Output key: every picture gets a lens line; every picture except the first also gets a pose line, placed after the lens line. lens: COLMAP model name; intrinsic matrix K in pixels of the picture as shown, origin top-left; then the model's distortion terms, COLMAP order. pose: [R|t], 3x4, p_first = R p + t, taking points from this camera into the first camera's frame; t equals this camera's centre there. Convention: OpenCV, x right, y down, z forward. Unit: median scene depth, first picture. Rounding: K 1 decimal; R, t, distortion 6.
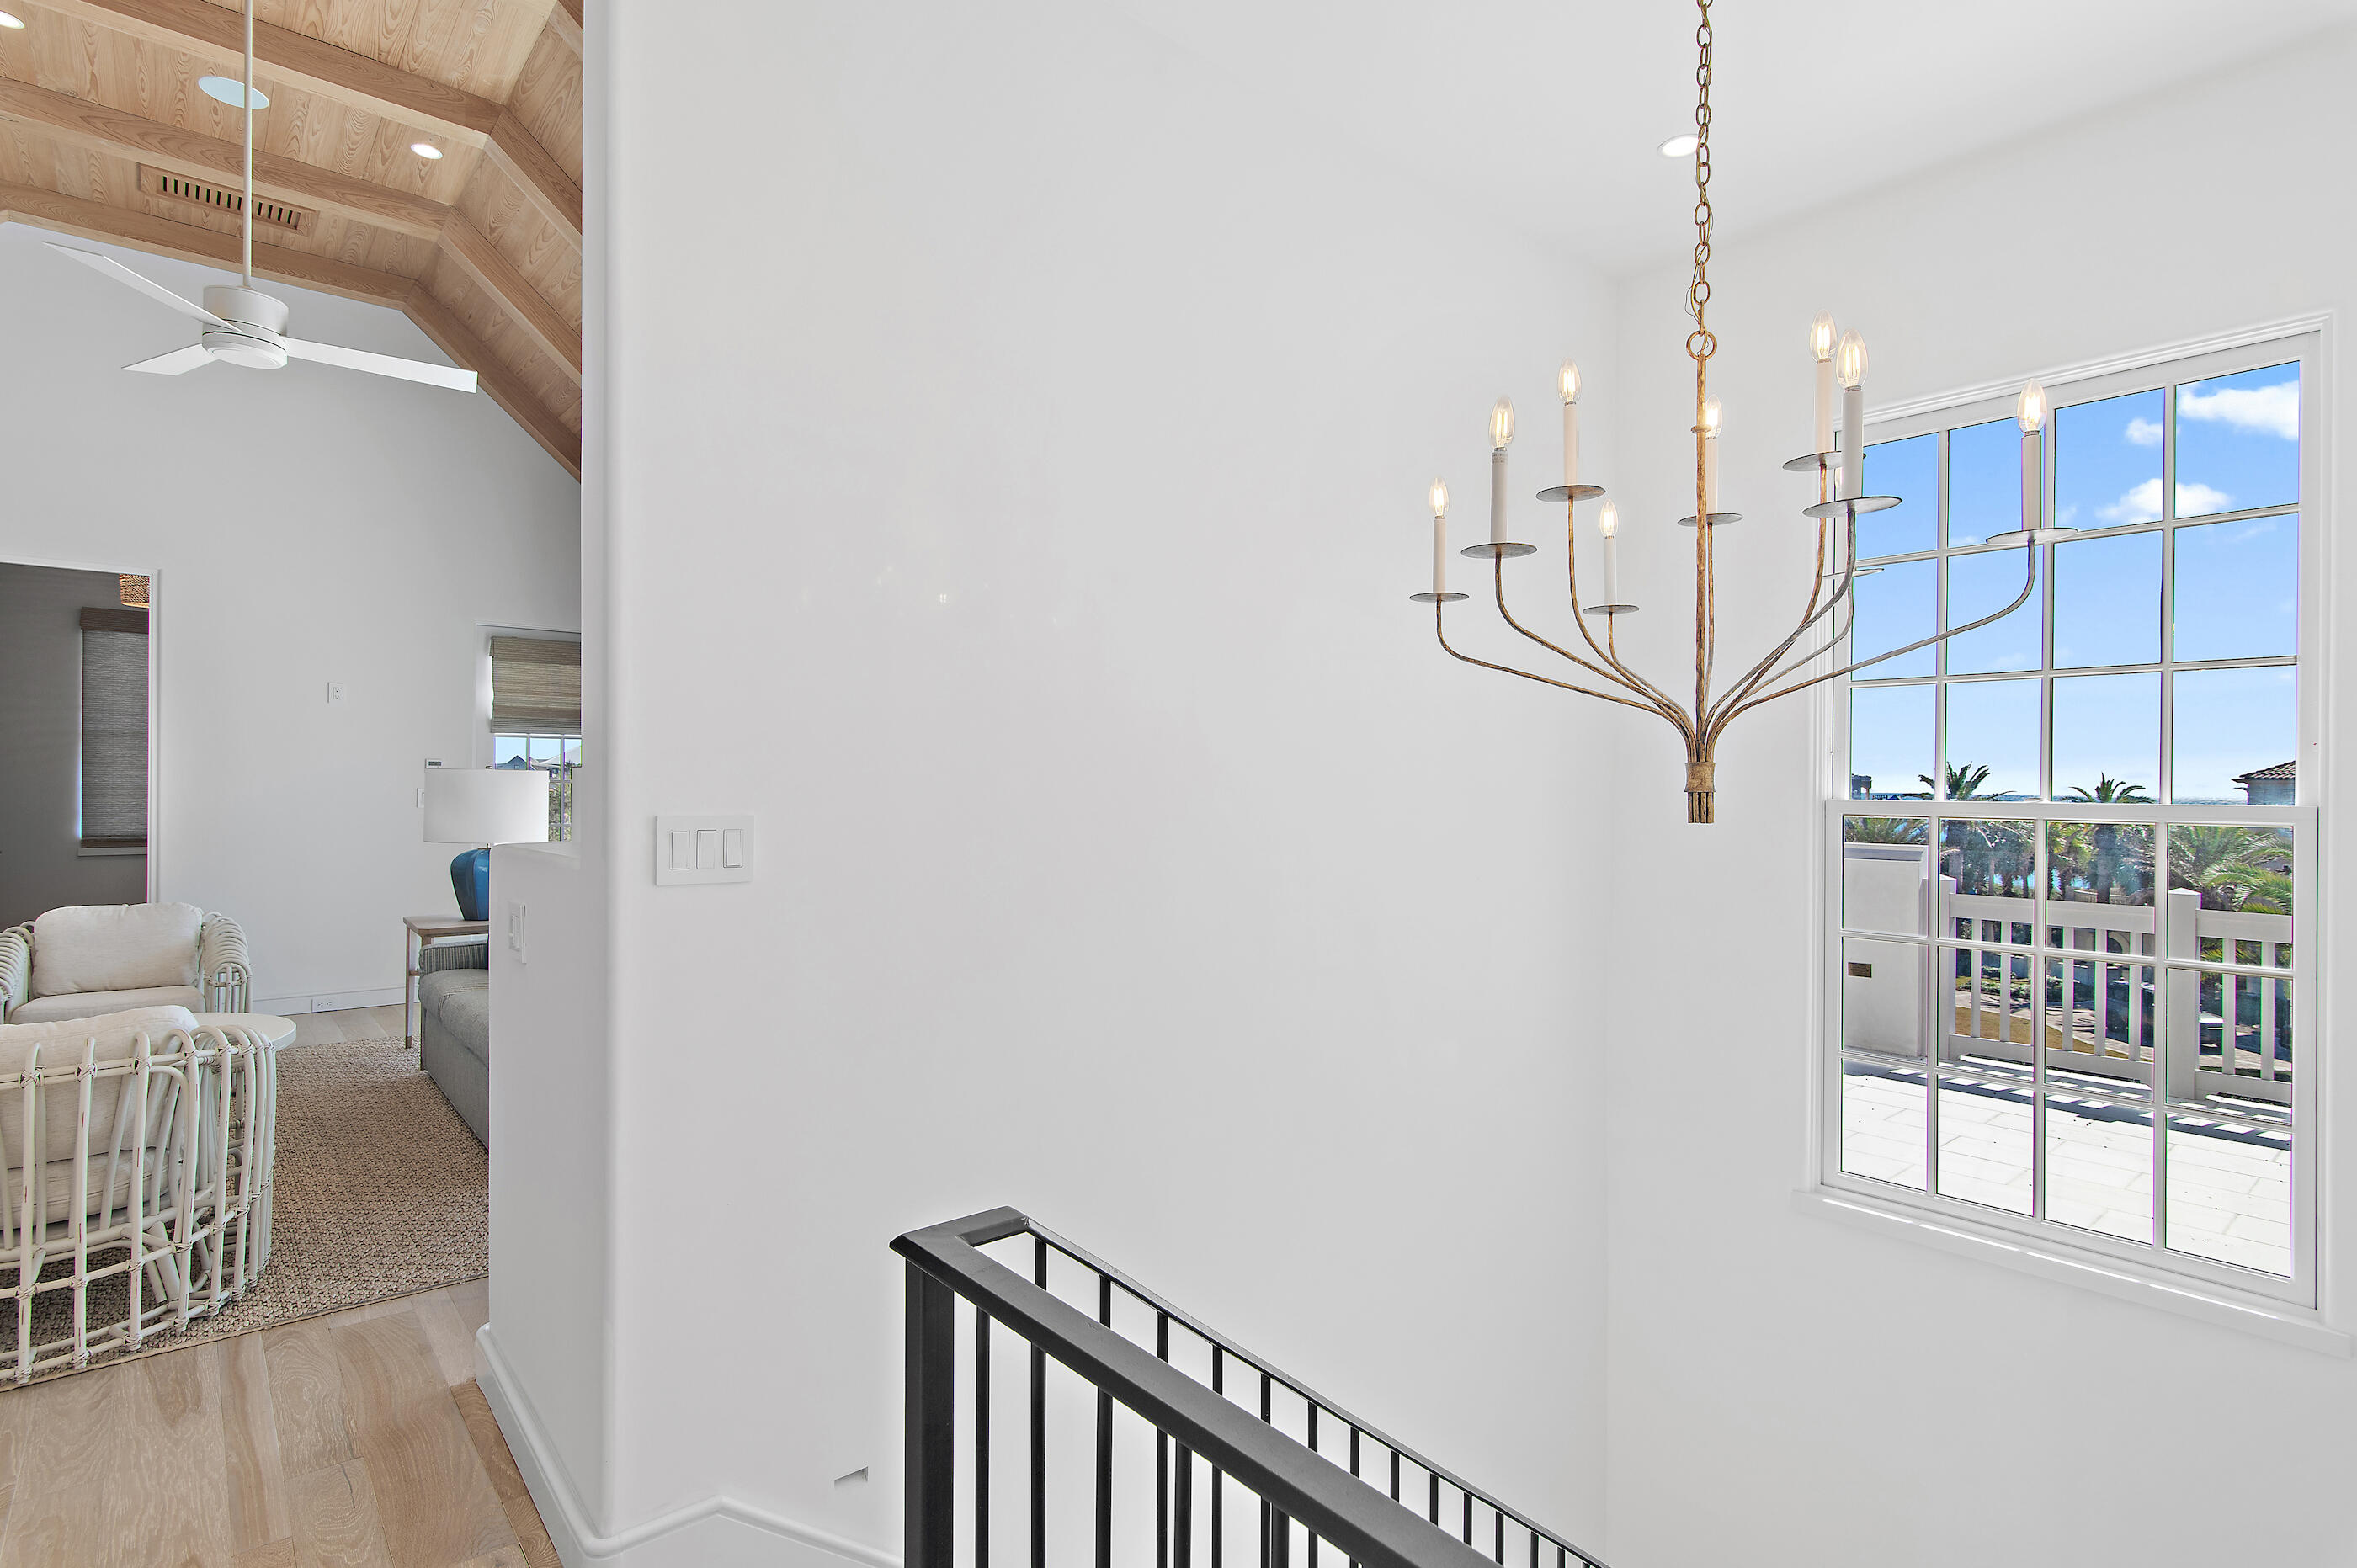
lens RADIAL K [[1192.7, 0, 1182.4], [0, 1192.7, 787.2], [0, 0, 1]] dist [-0.000936, 0.001326]
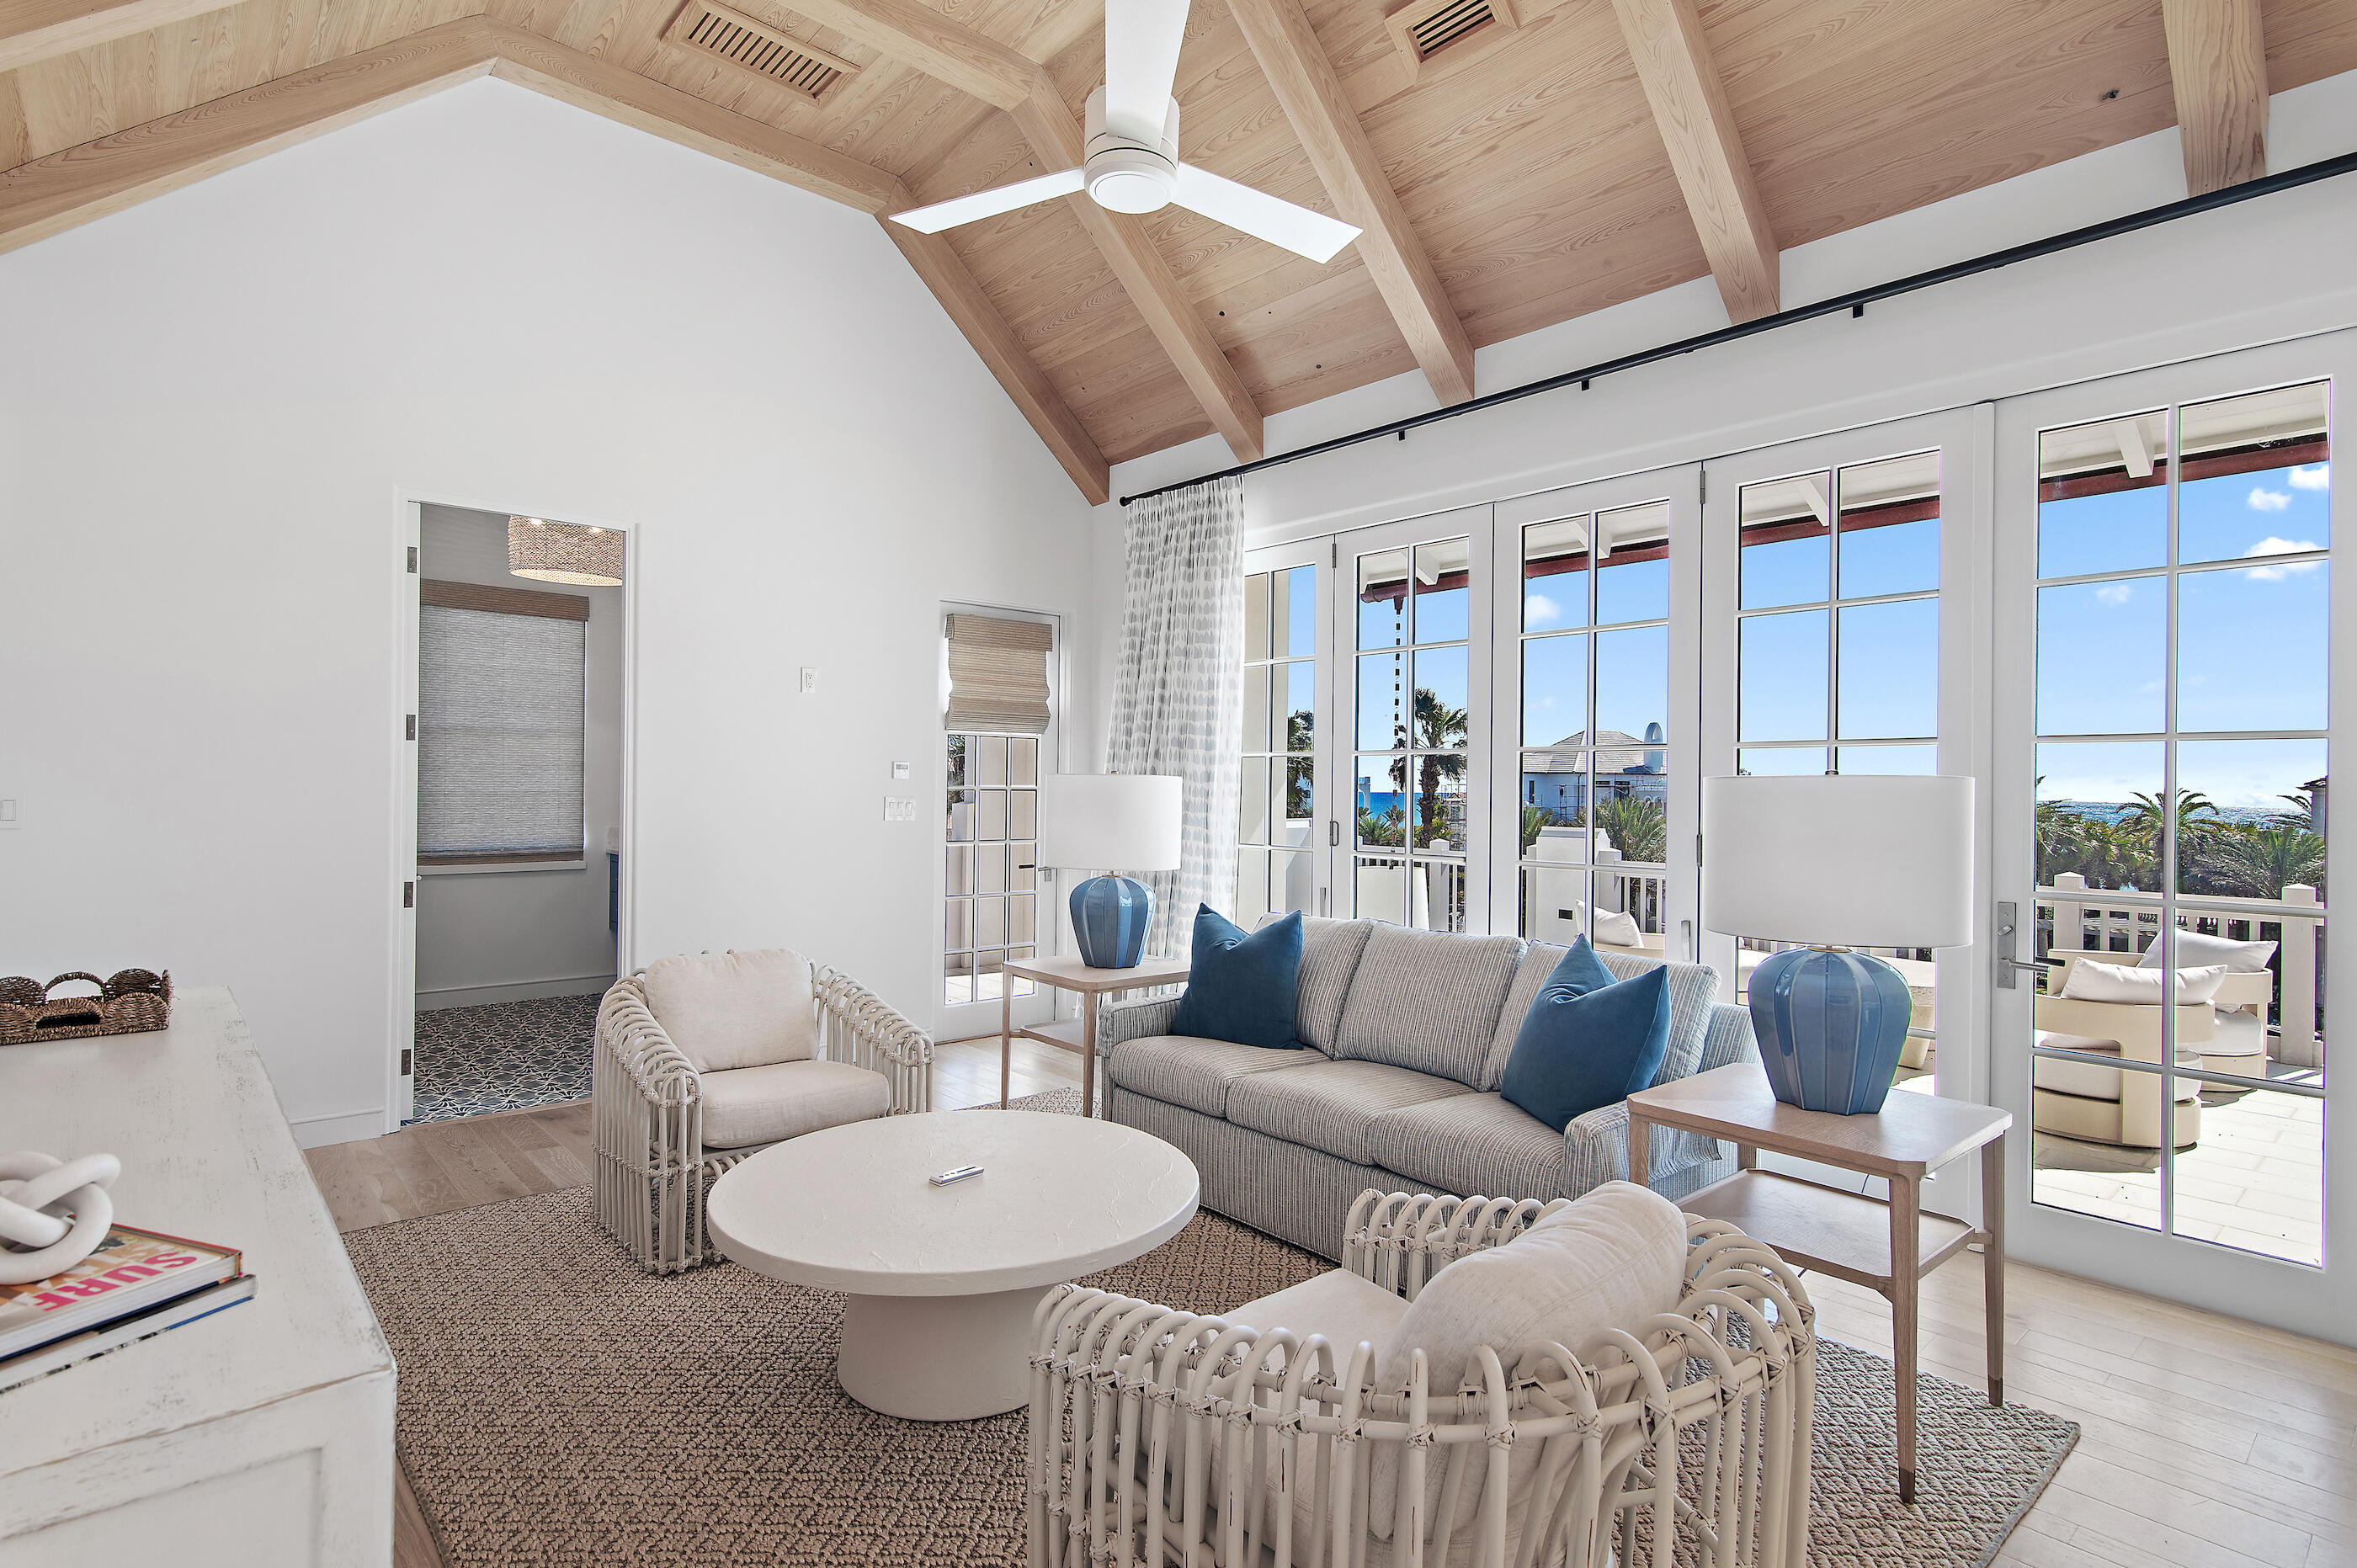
lens RADIAL K [[1192.7, 0, 1178.7], [0, 1192.7, 795.8], [0, 0, 1]] dist [-0.000936, 0.001326]
pose [[0.999869, 0.004134, 0.015657, -0.431736], [-0.004227, 0.999974, 0.005869, -0.005360], [-0.015632, -0.005934, 0.999860, 0.165533]]
